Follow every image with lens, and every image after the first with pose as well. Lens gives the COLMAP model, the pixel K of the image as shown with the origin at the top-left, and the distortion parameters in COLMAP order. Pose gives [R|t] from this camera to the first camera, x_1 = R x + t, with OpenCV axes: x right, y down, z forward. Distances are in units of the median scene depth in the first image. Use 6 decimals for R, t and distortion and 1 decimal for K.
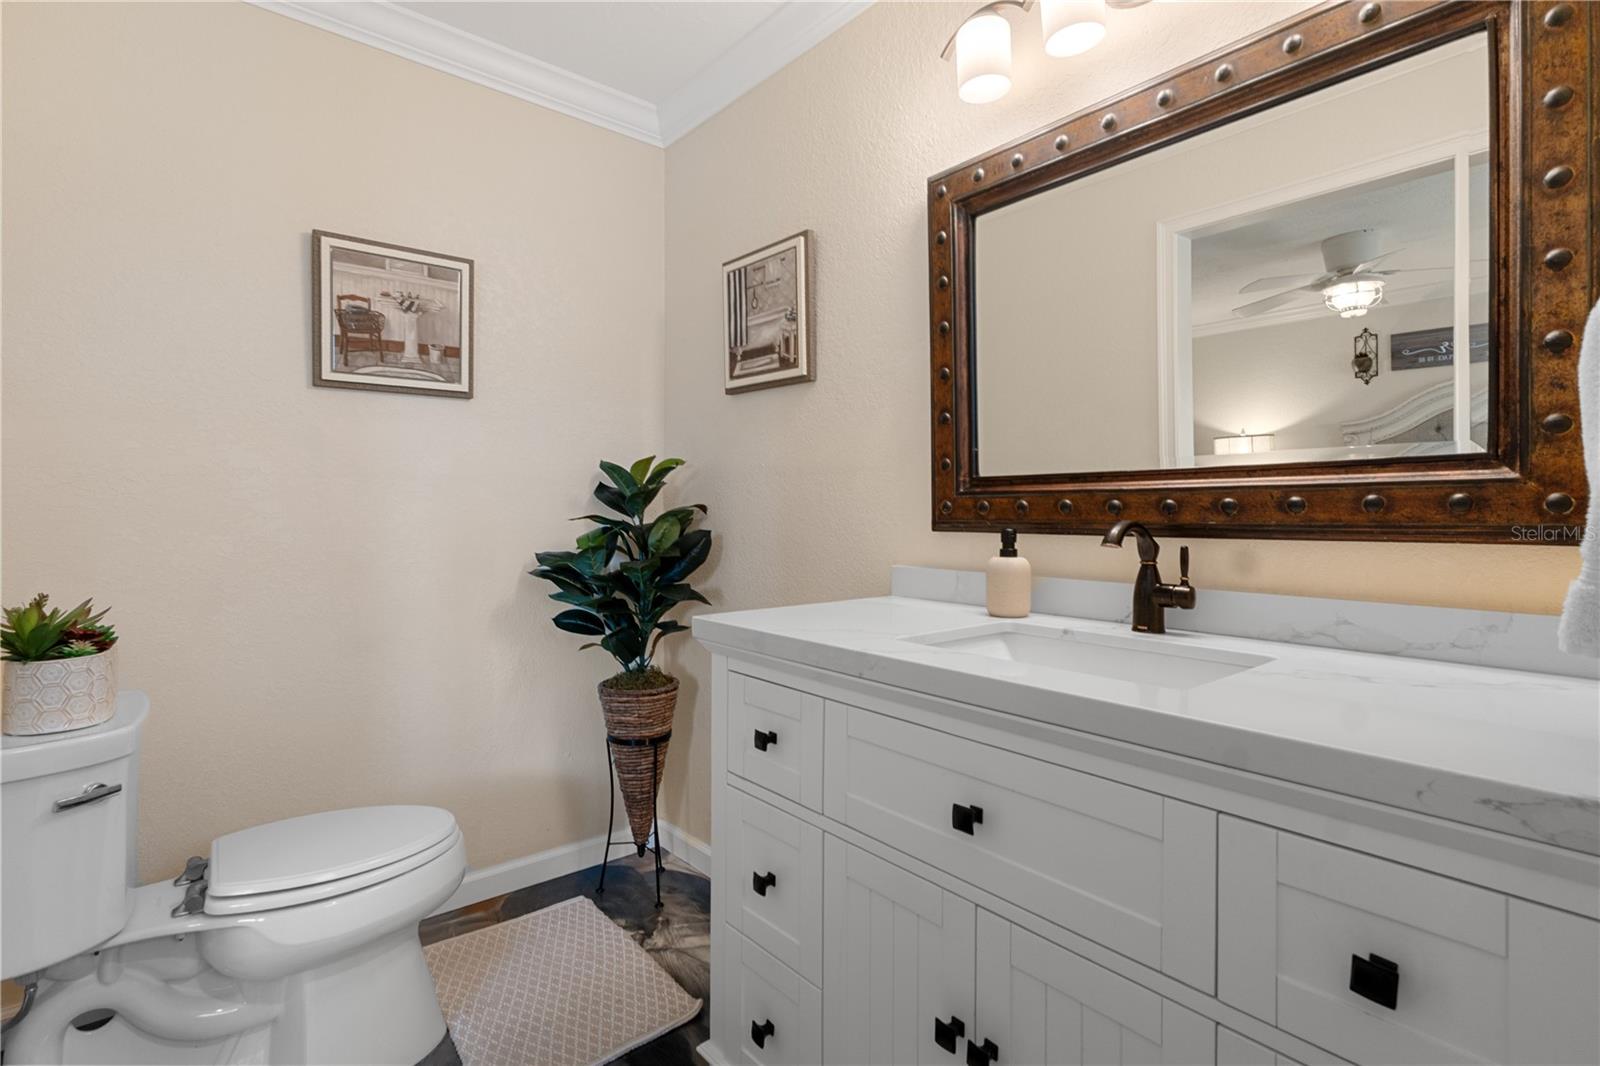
lens RADIAL K [[773.9, 0, 797.3], [0, 773.9, 511.3], [0, 0, 1]] dist [-0.001113, 0.000129]
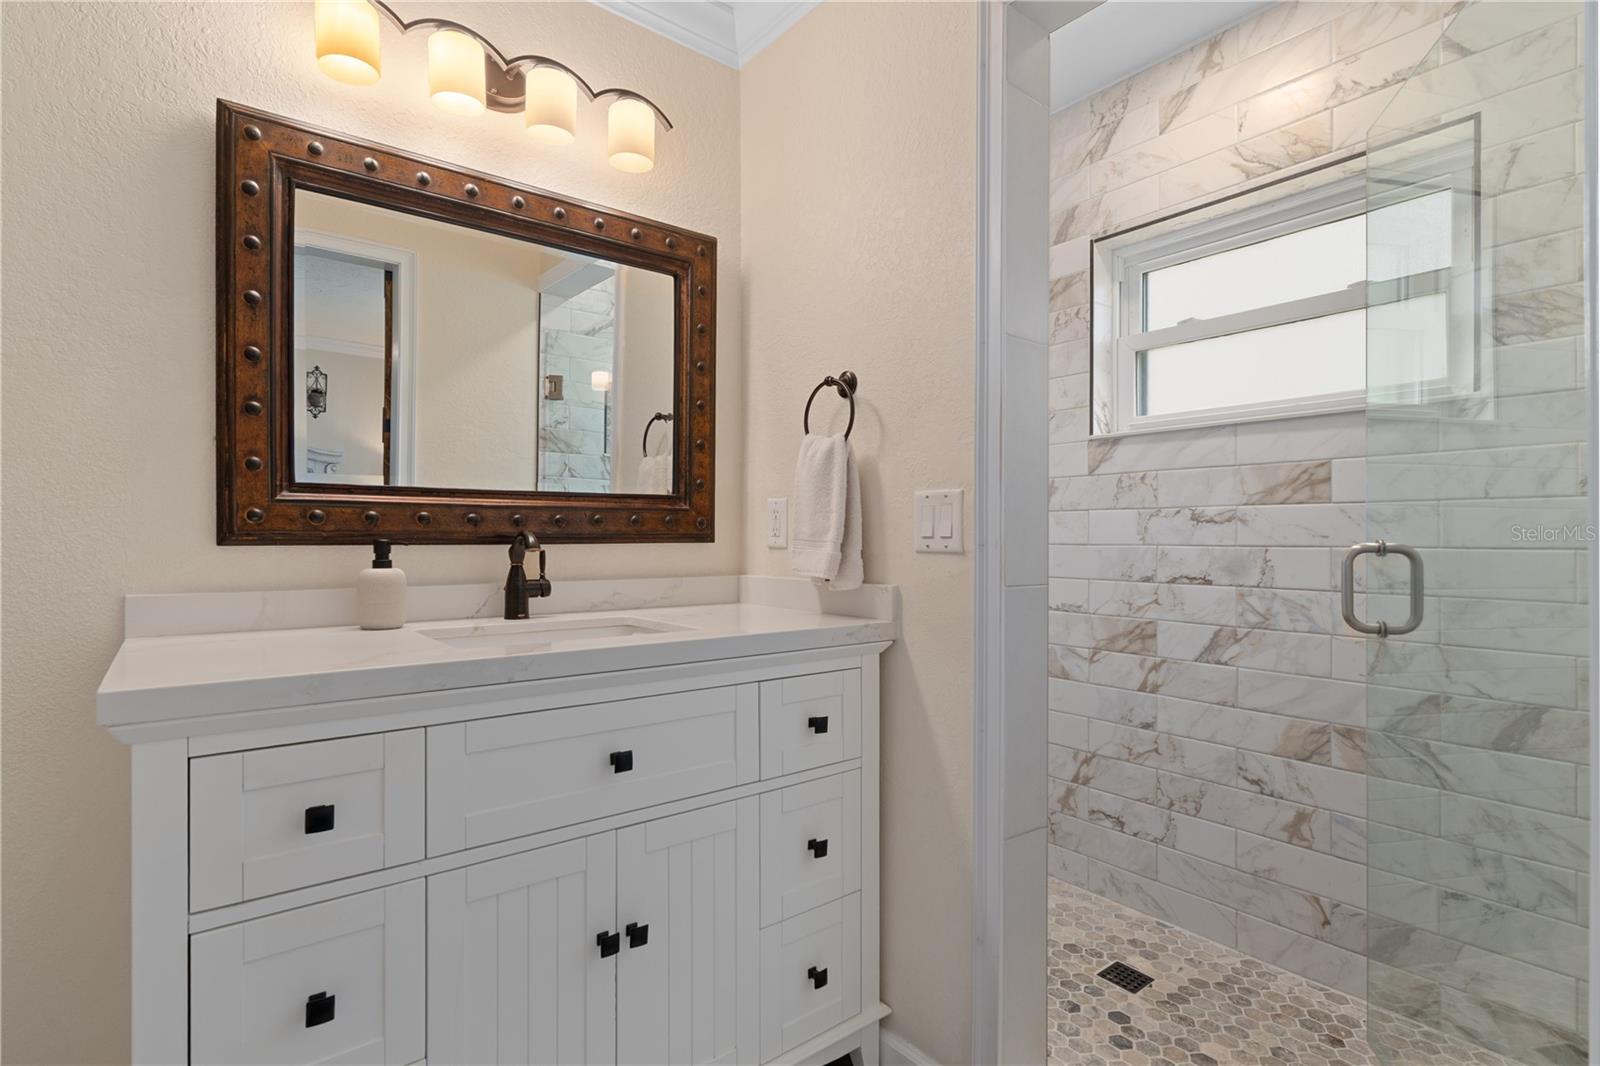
lens RADIAL K [[762.3, 0, 792.4], [0, 762.3, 525.0], [0, 0, 1]] dist [-0.001058, -0.000207]
pose [[0.018463, 0.008690, 0.999792, -0.783465], [-0.008346, 0.999929, -0.008537, 0.008841], [-0.999795, -0.008186, 0.018534, 0.522379]]
